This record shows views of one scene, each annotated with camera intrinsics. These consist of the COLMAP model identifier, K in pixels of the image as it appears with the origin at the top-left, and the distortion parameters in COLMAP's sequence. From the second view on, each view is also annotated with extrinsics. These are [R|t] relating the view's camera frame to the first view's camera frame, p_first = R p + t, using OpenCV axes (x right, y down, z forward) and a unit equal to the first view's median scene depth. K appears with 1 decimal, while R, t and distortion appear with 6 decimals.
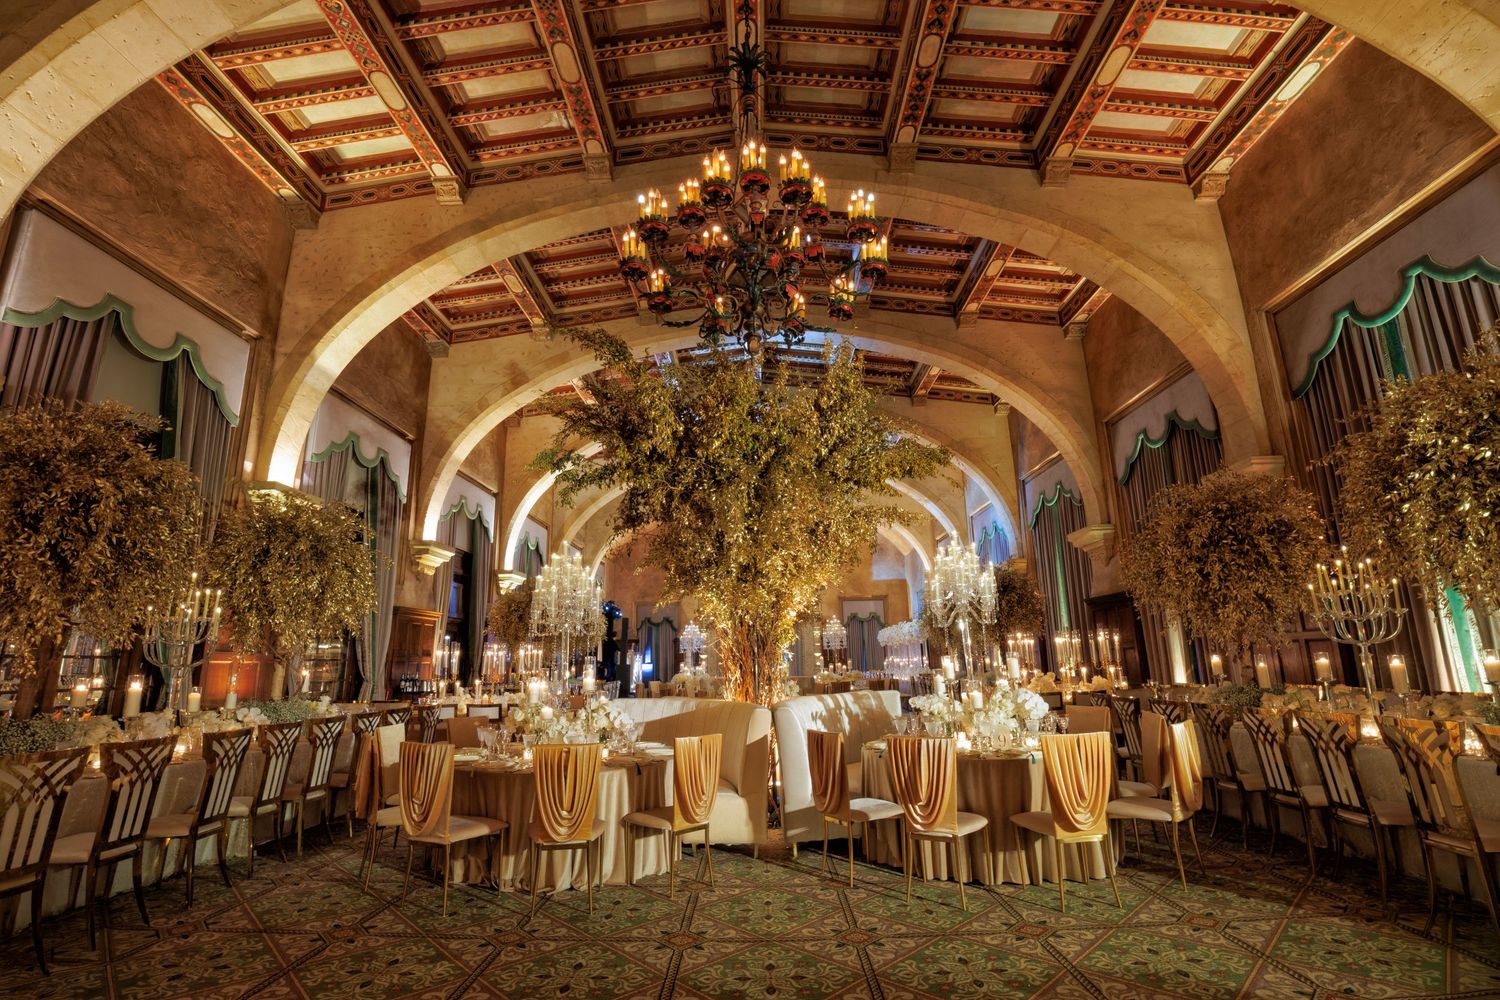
lens RADIAL K [[678.4, 0, 744.0], [0, 678.4, 497.6], [0, 0, 1]] dist [-0.046138, 0.009198]
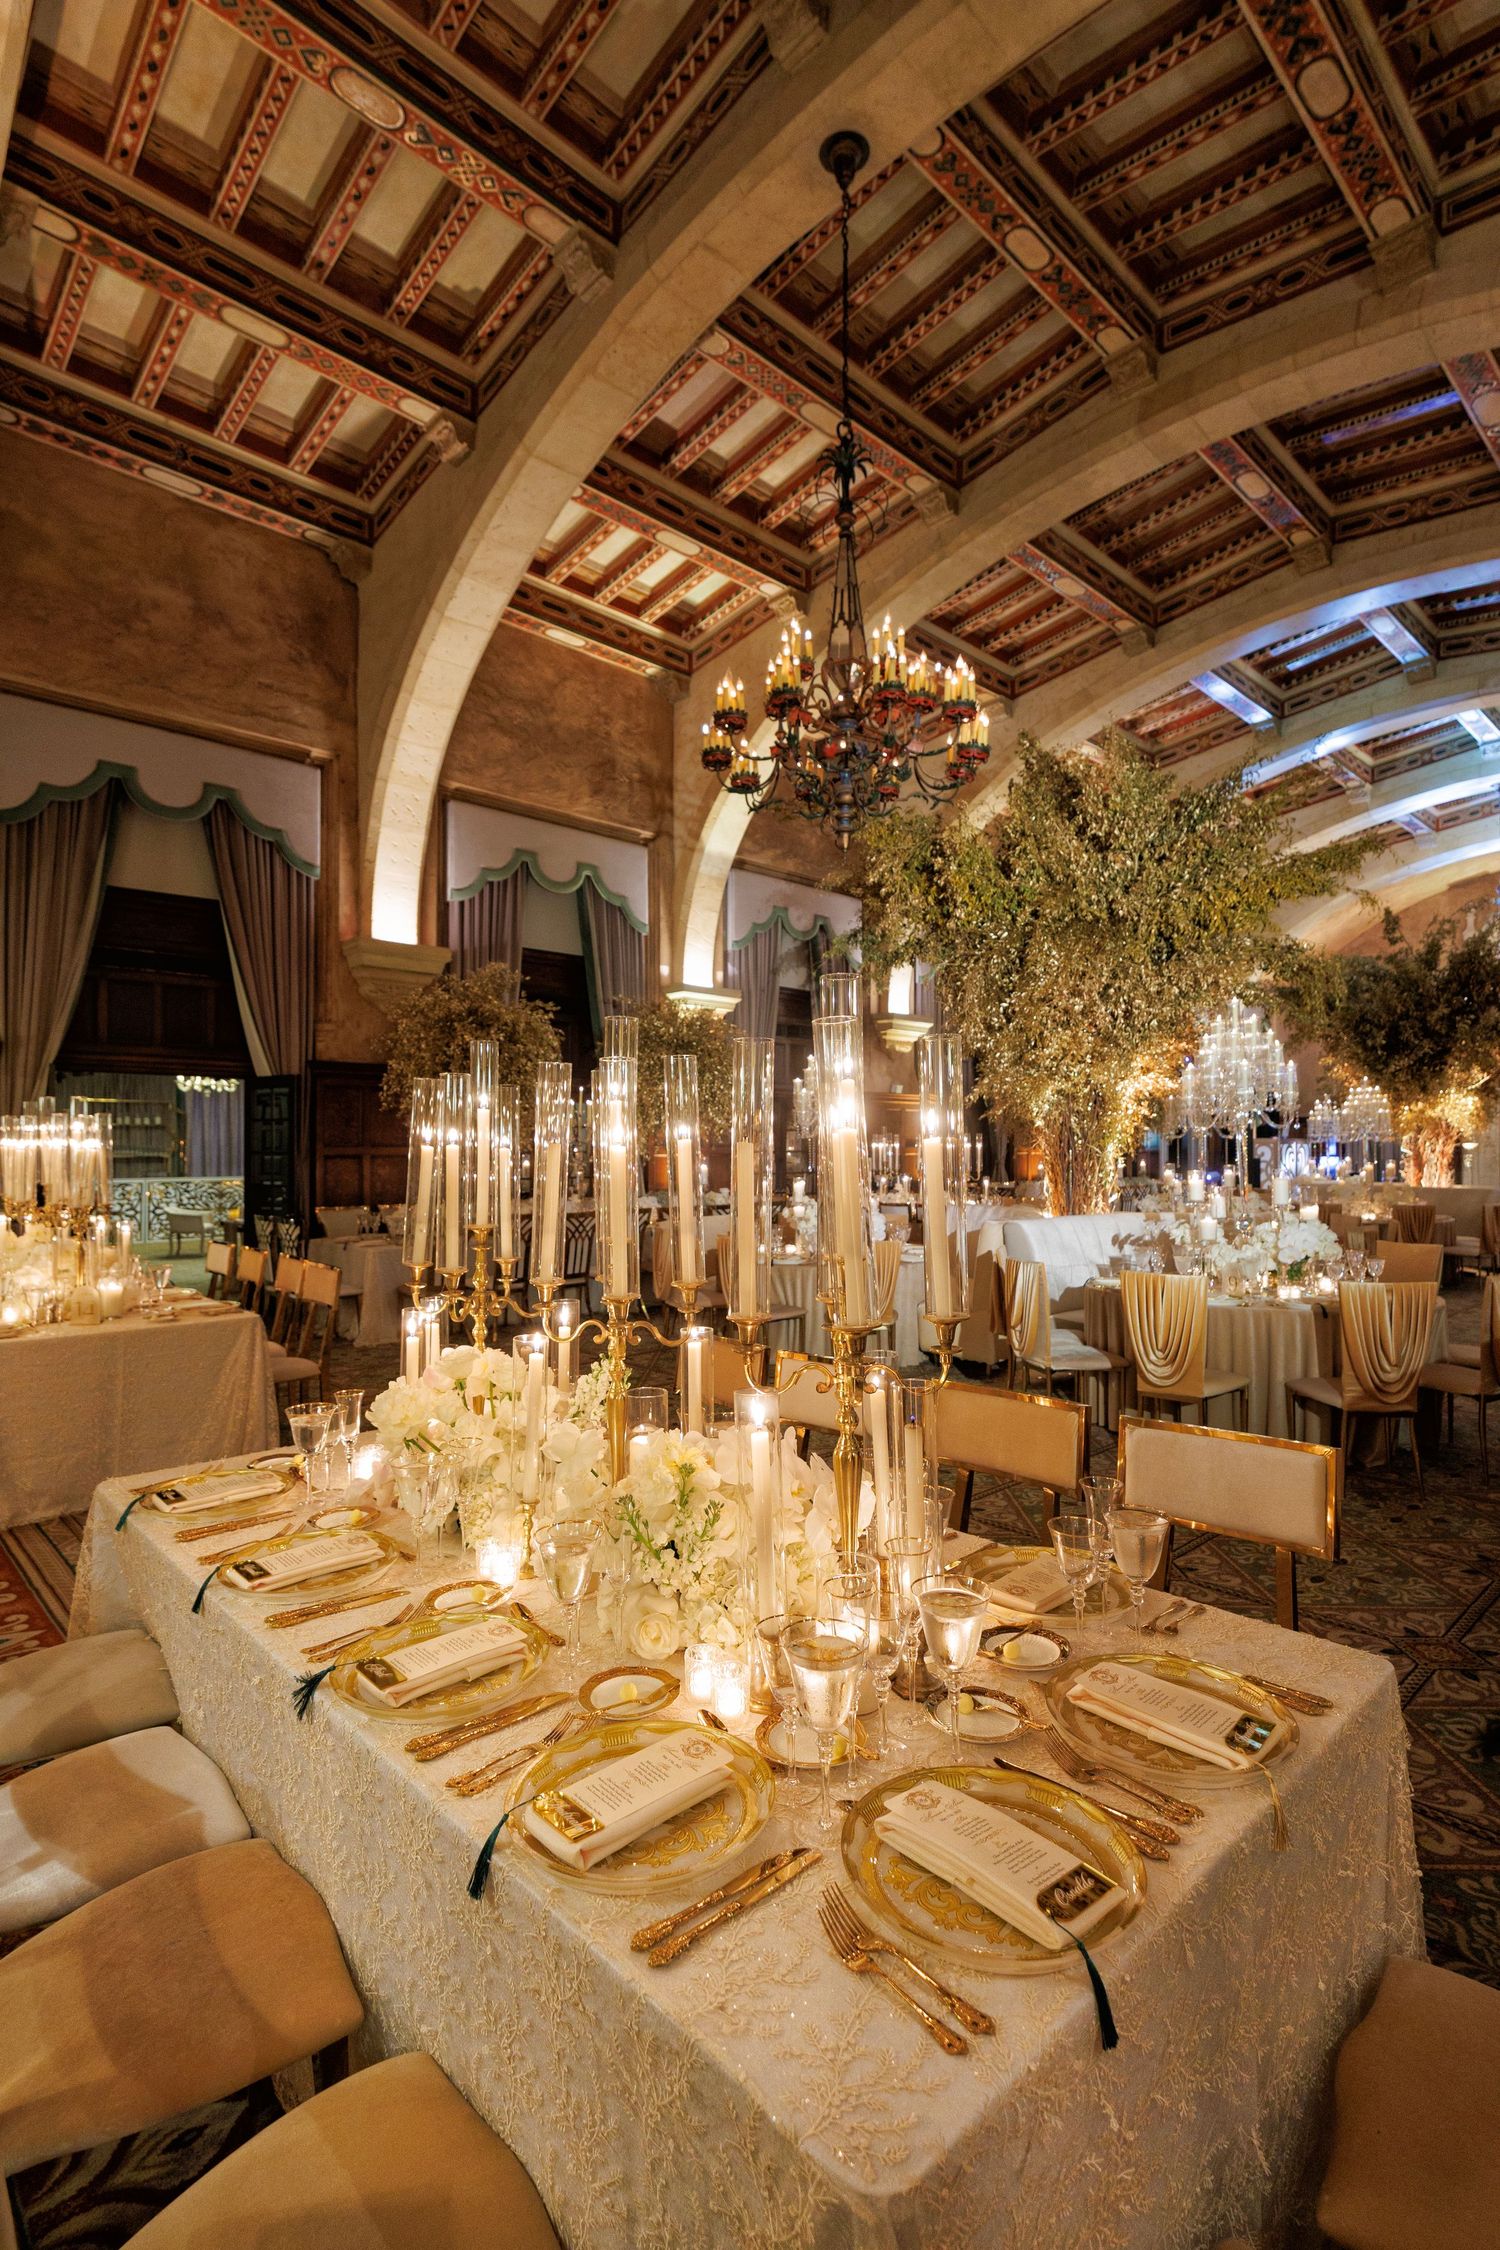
lens RADIAL K [[1053.4, 0, 751.0], [0, 1053.4, 1138.1], [0, 0, 1]] dist [-0.010009, -0.000428]
pose [[0.709675, 0.008844, -0.704473, 0.446873], [0.153941, 0.973813, 0.167302, -0.042235], [0.687505, -0.227177, 0.689730, -0.081185]]
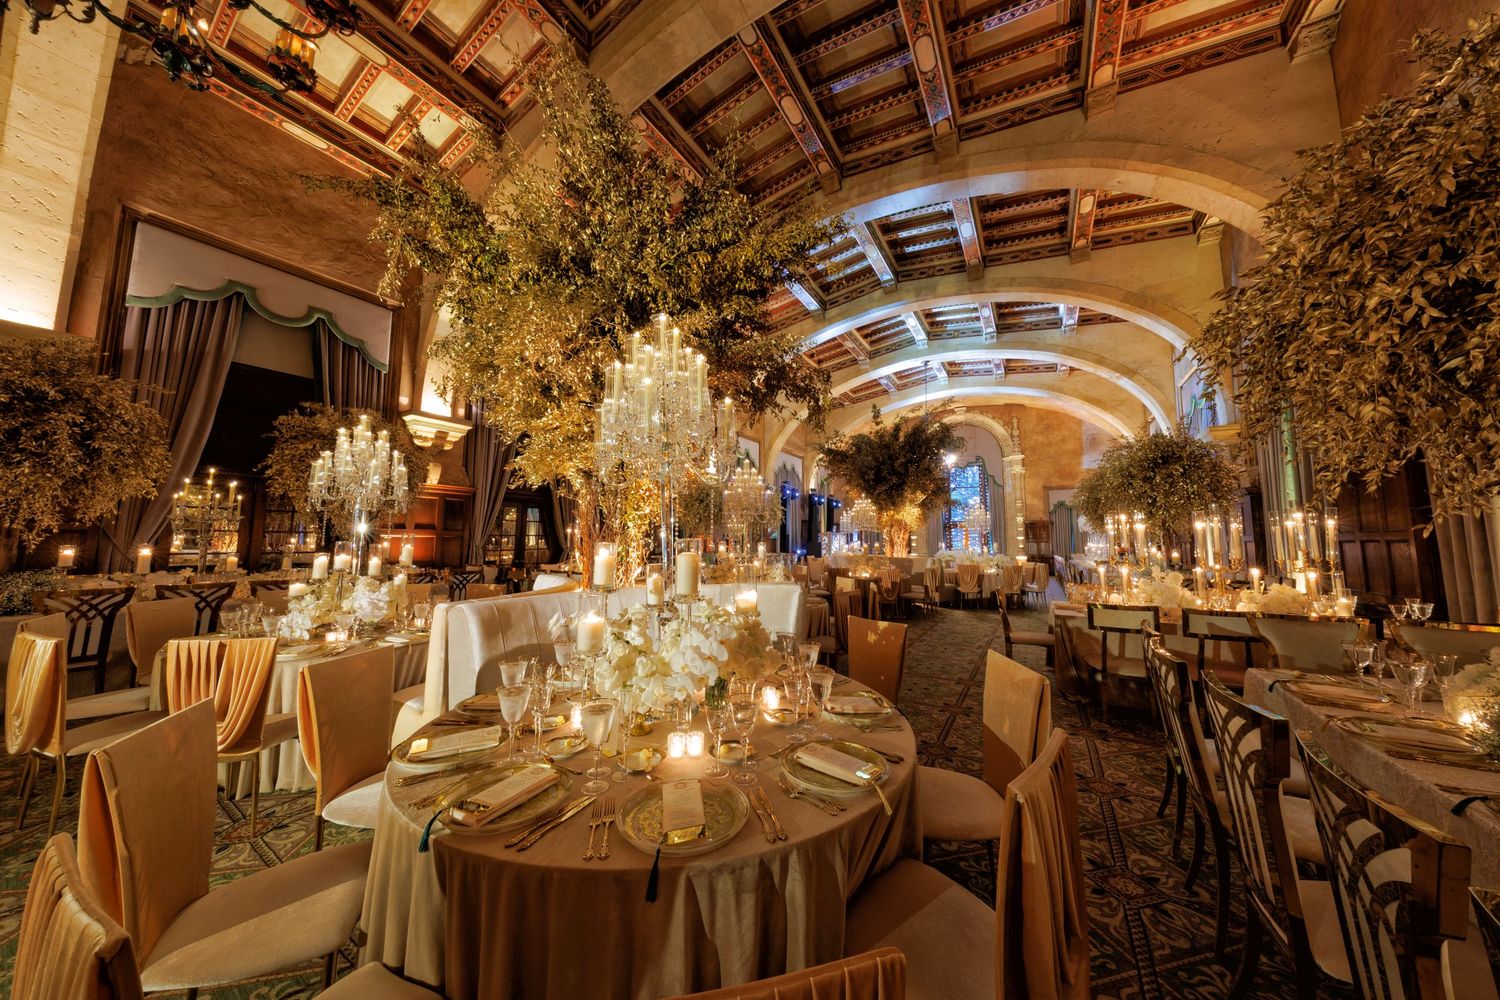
lens RADIAL K [[464.7, 0, 745.7], [0, 464.7, 497.2], [0, 0, 1]] dist [0.000725, -0.000038]
pose [[0.866063, -0.021669, -0.499466, 0.339222], [0.095213, 0.987923, 0.122237, 0.094452], [0.490785, -0.153421, 0.857667, 0.428061]]
